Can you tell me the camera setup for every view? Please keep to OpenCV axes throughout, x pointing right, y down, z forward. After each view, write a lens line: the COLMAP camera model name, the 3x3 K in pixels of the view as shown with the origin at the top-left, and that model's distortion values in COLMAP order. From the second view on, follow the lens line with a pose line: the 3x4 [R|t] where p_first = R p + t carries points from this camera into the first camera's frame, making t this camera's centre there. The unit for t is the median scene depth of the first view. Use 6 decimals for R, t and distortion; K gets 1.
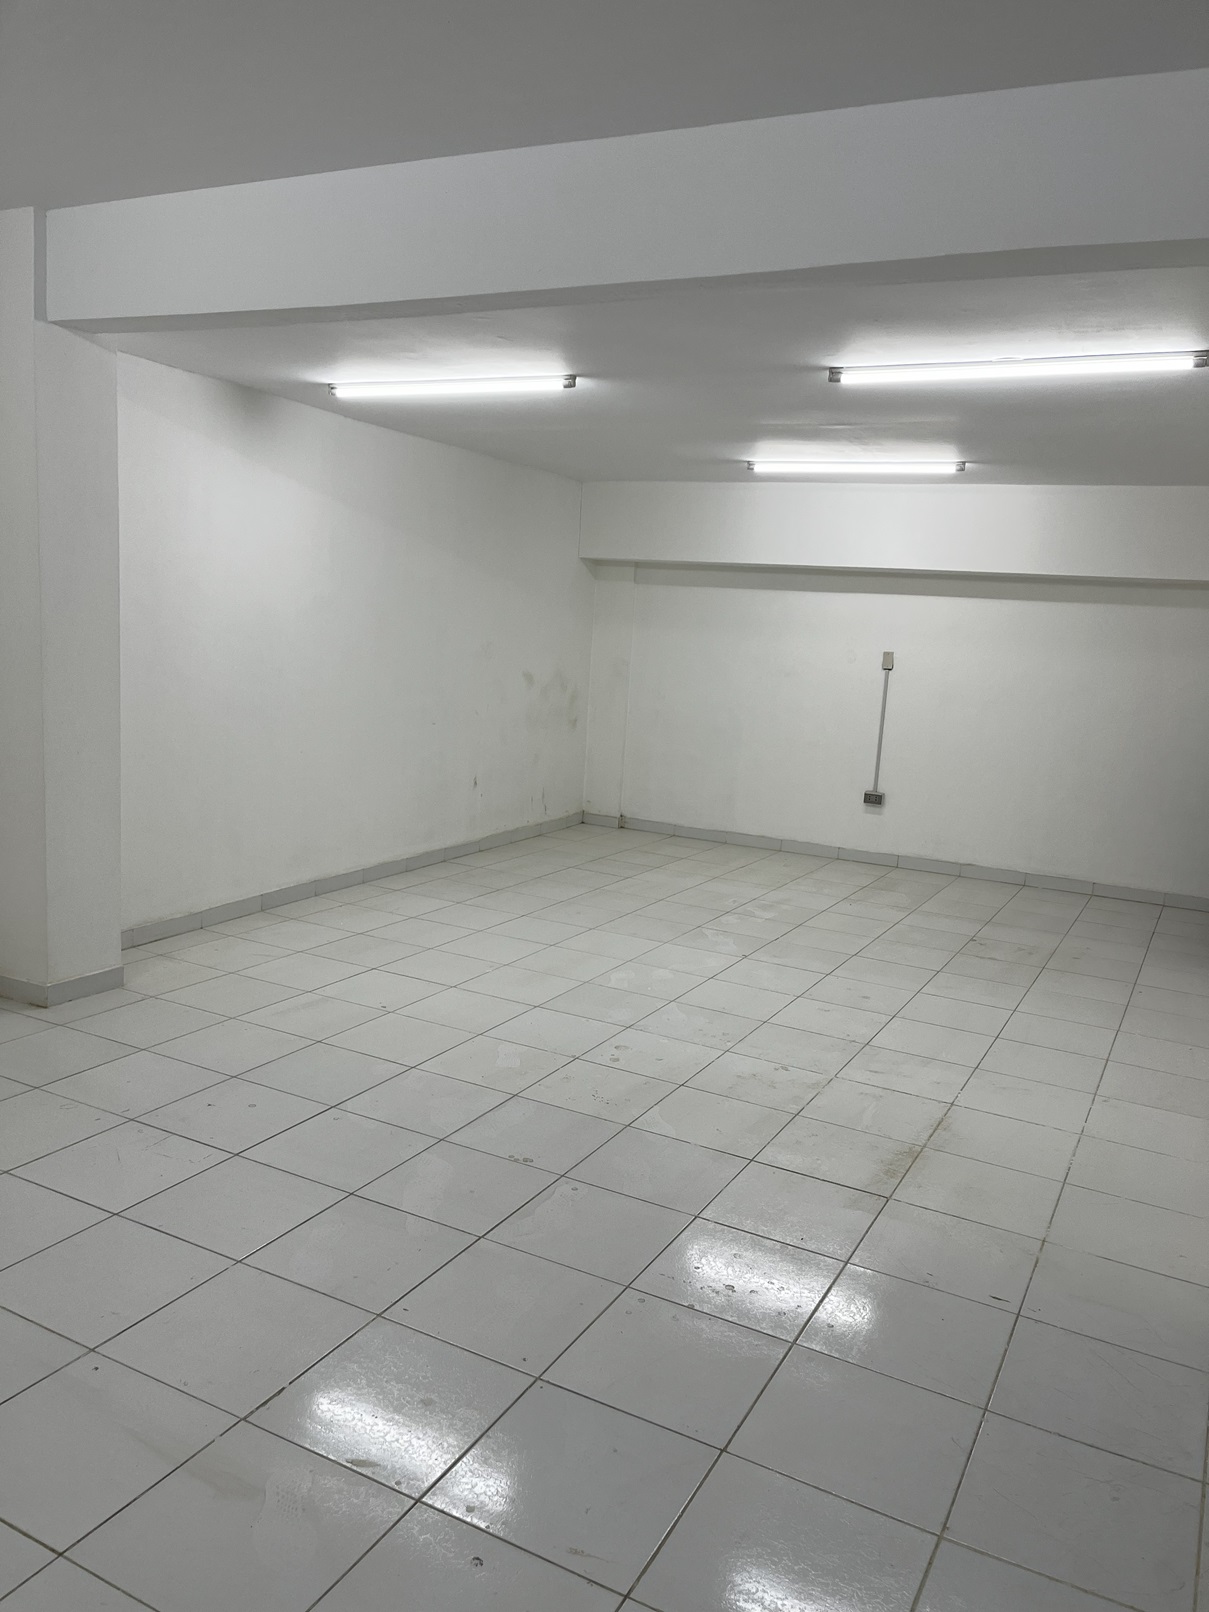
lens RADIAL K [[1226.2, 0, 604.4], [0, 1226.2, 806.1], [0, 0, 1]] dist [0.030576, -0.005511]
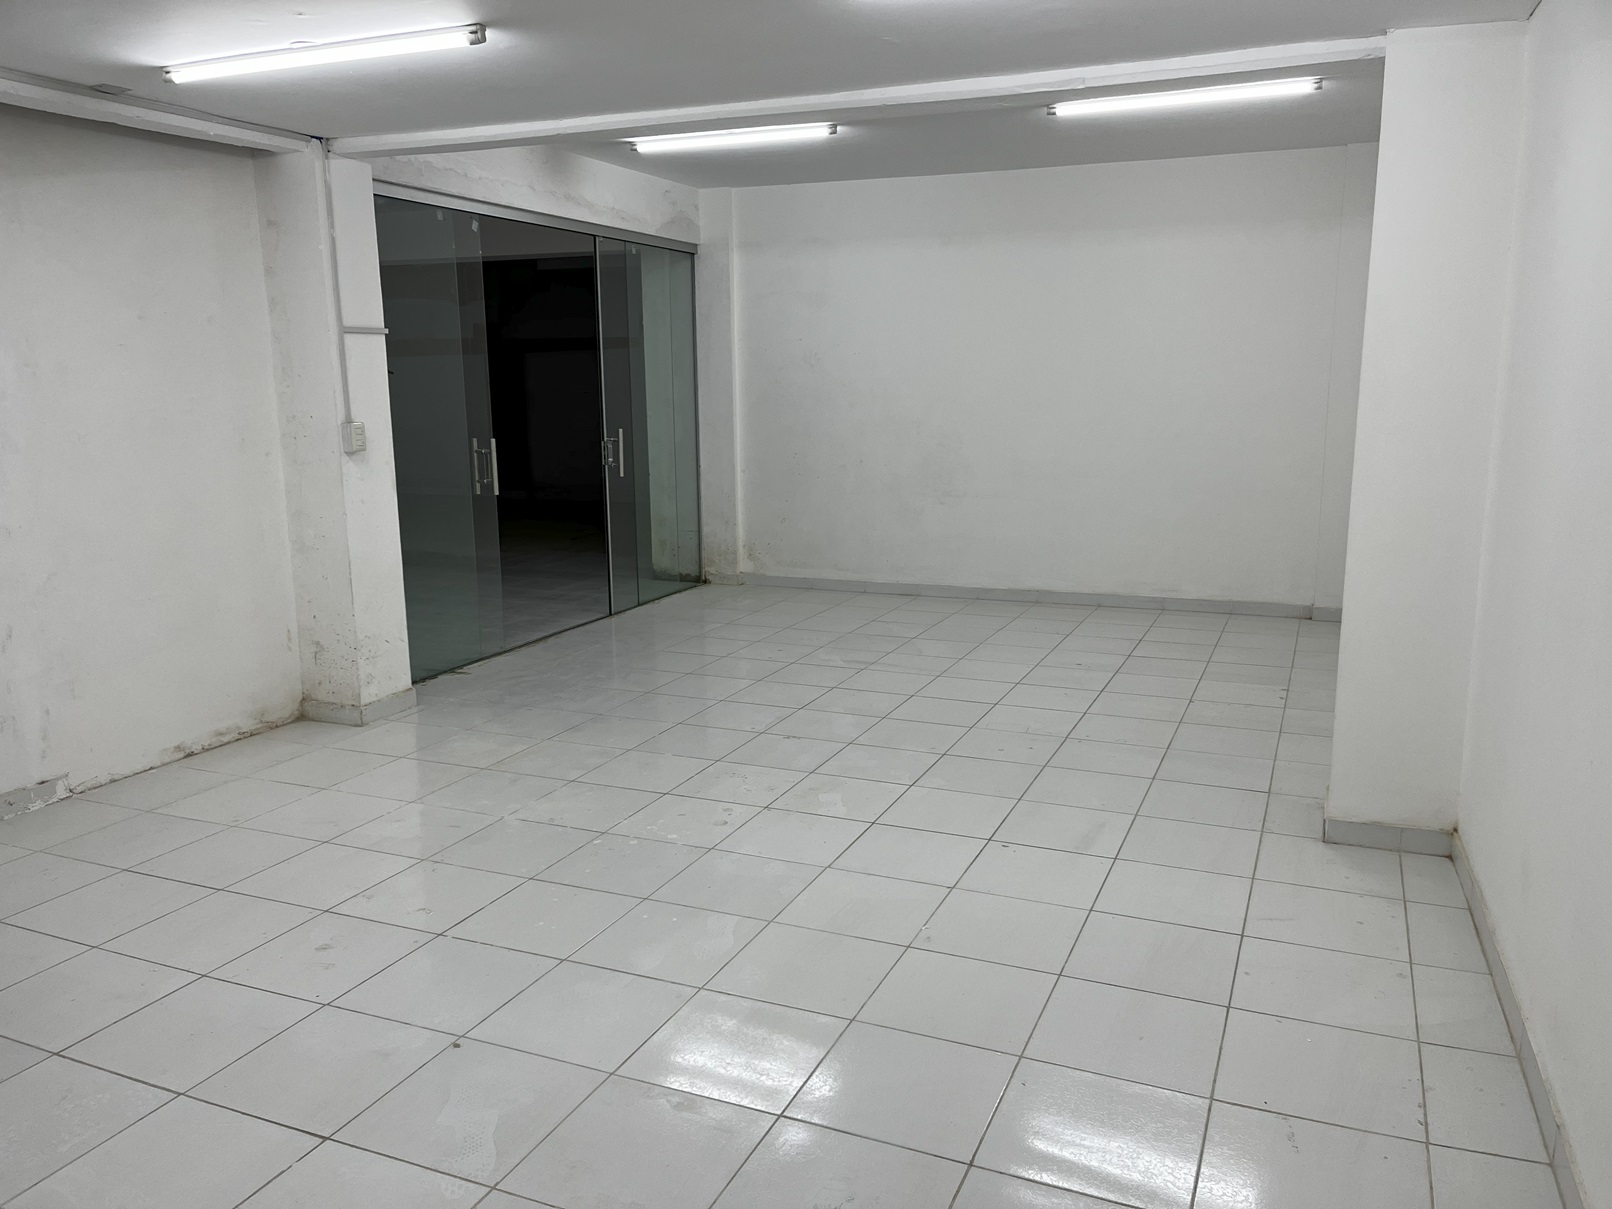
lens RADIAL K [[1226.2, 0, 806.4], [0, 1226.2, 603.5], [0, 0, 1]] dist [0.030576, -0.005511]
pose [[-0.996196, -0.038383, -0.078226, 0.029234], [-0.061784, 0.944205, 0.323510, -0.277801], [0.061445, 0.327113, -0.942985, 1.887395]]
